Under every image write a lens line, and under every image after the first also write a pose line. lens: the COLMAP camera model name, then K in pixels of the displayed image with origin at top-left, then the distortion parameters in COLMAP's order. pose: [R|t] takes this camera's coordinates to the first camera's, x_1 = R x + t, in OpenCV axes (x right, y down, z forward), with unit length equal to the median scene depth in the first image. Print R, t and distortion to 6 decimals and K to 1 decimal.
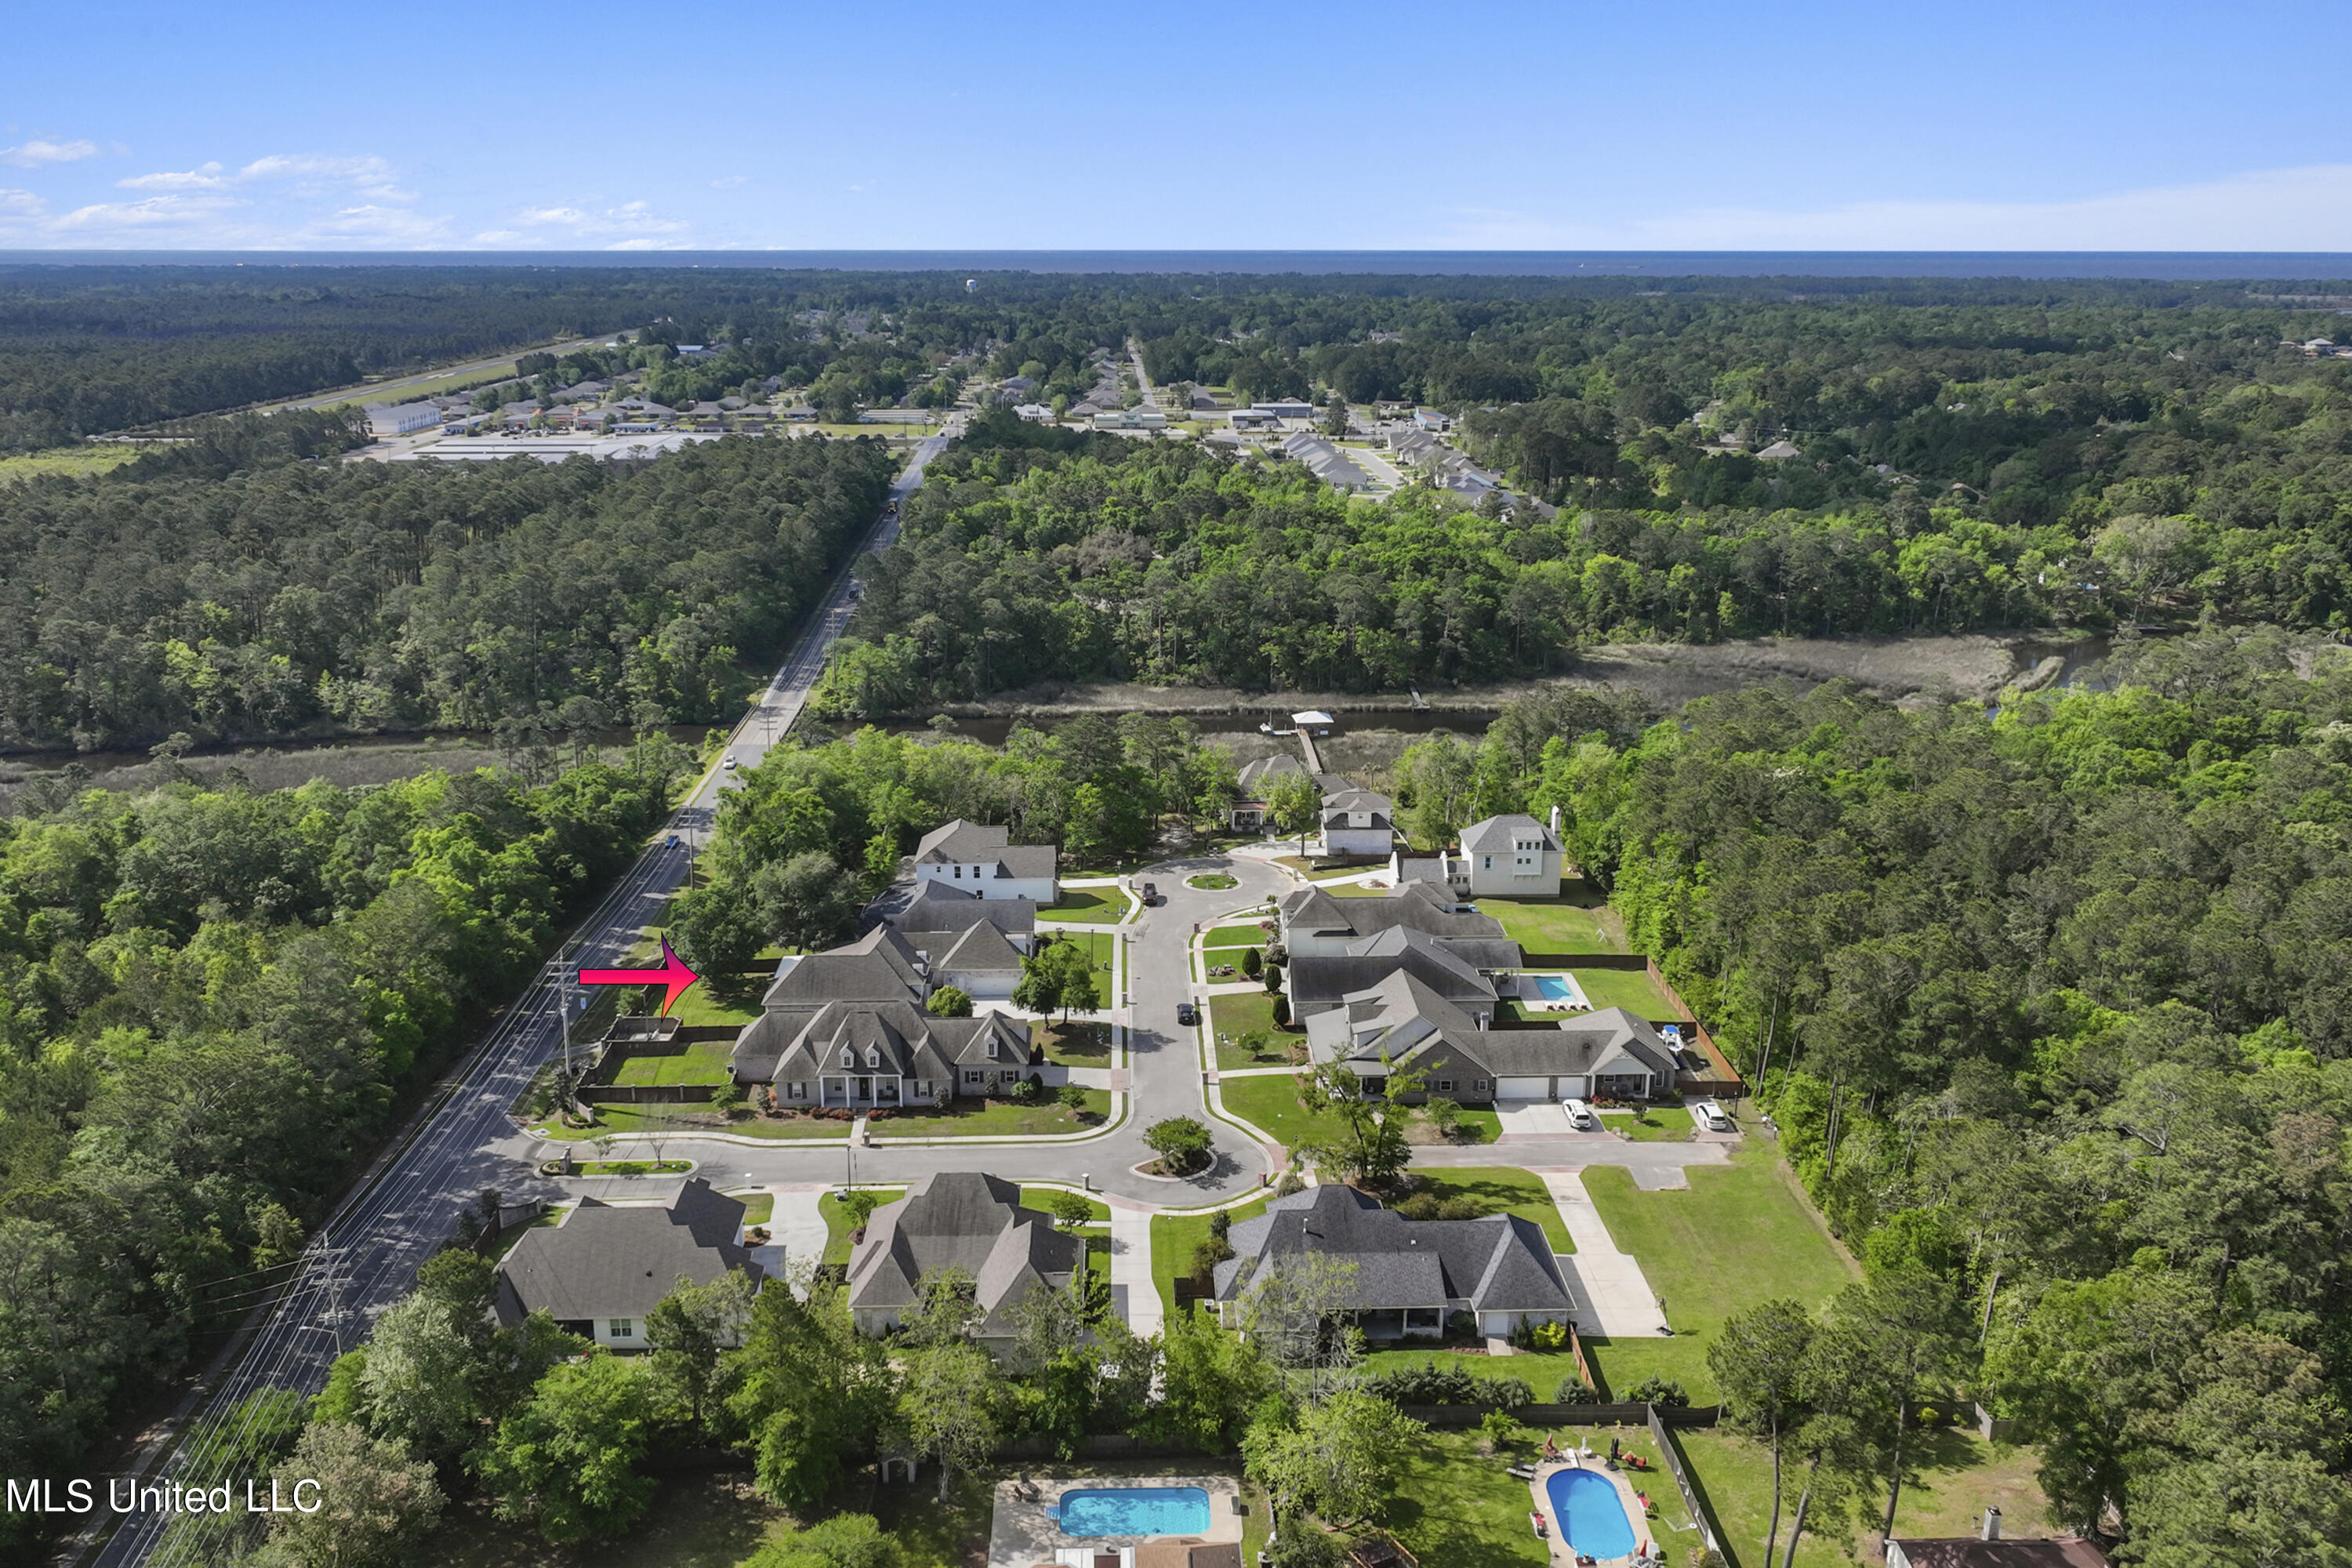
lens RADIAL K [[1953.2, 0, 1184.7], [0, 1953.2, 782.8], [0, 0, 1]] dist [0.009046, -0.005673]
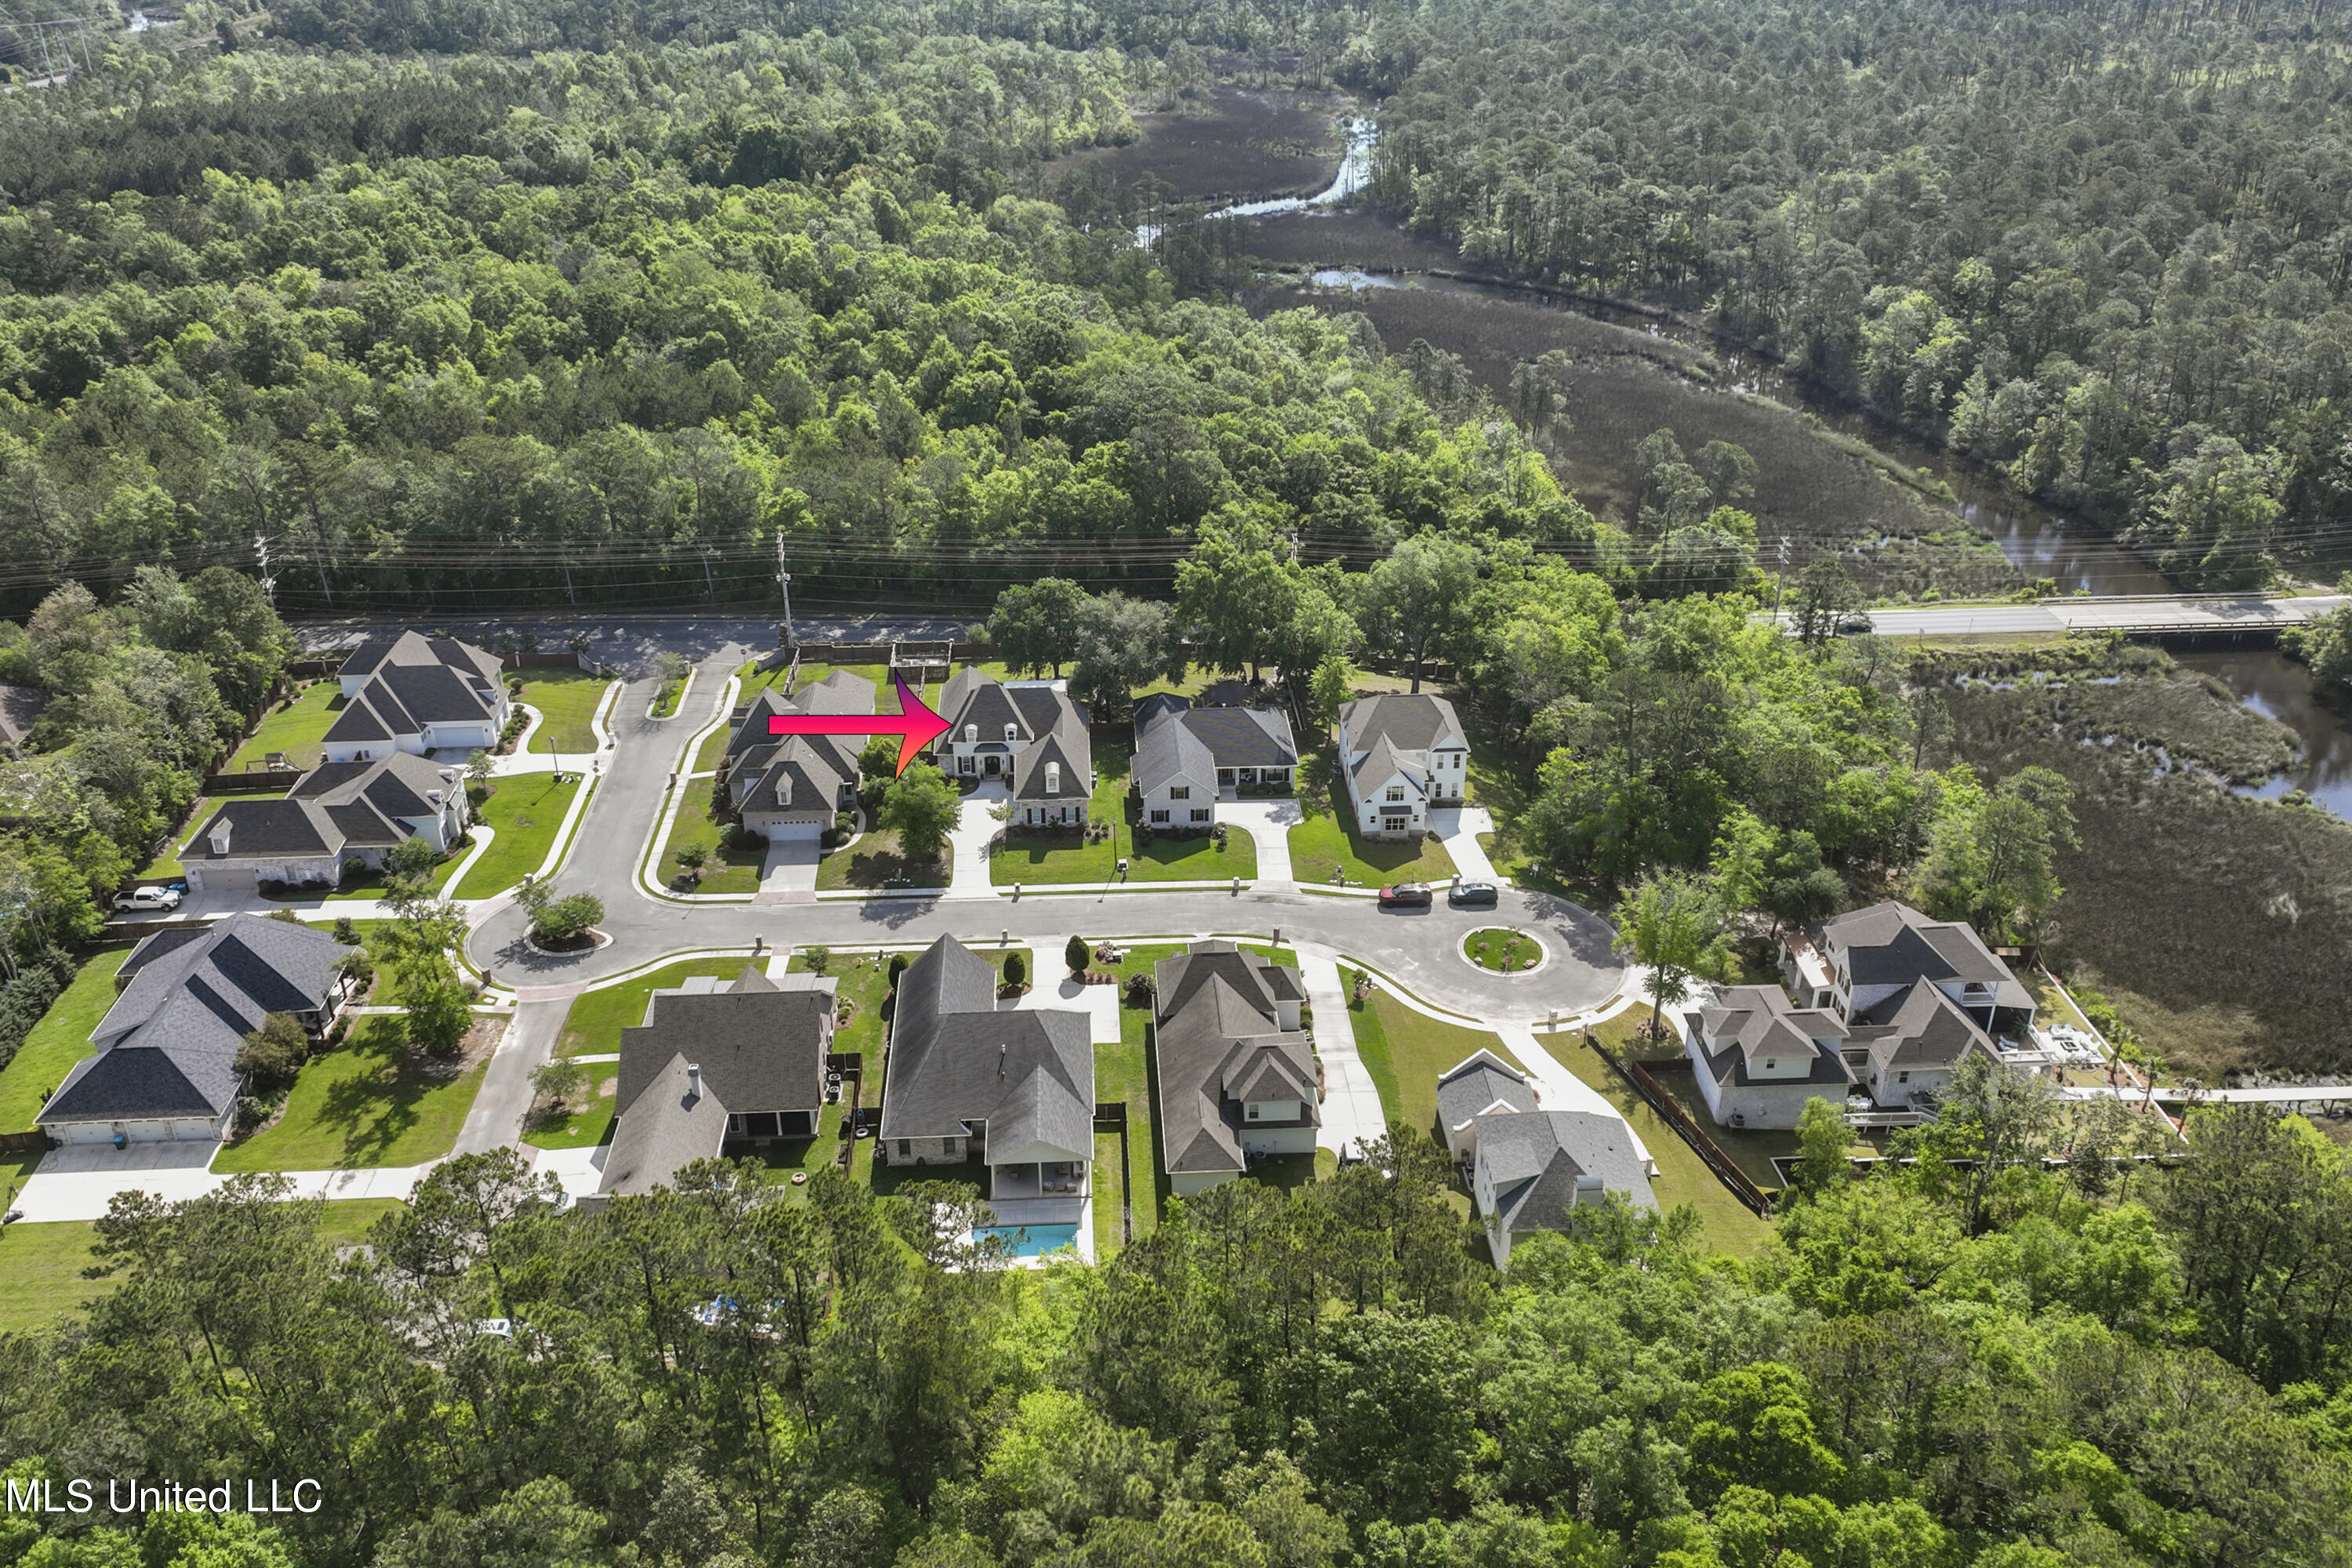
lens RADIAL K [[1953.2, 0, 1184.7], [0, 1953.2, 782.8], [0, 0, 1]] dist [0.009046, -0.005673]
pose [[0.023981, 0.465477, -0.884735, 0.637090], [-0.265866, 0.856089, 0.443200, -0.293081], [0.963712, 0.224593, 0.144284, 0.879686]]
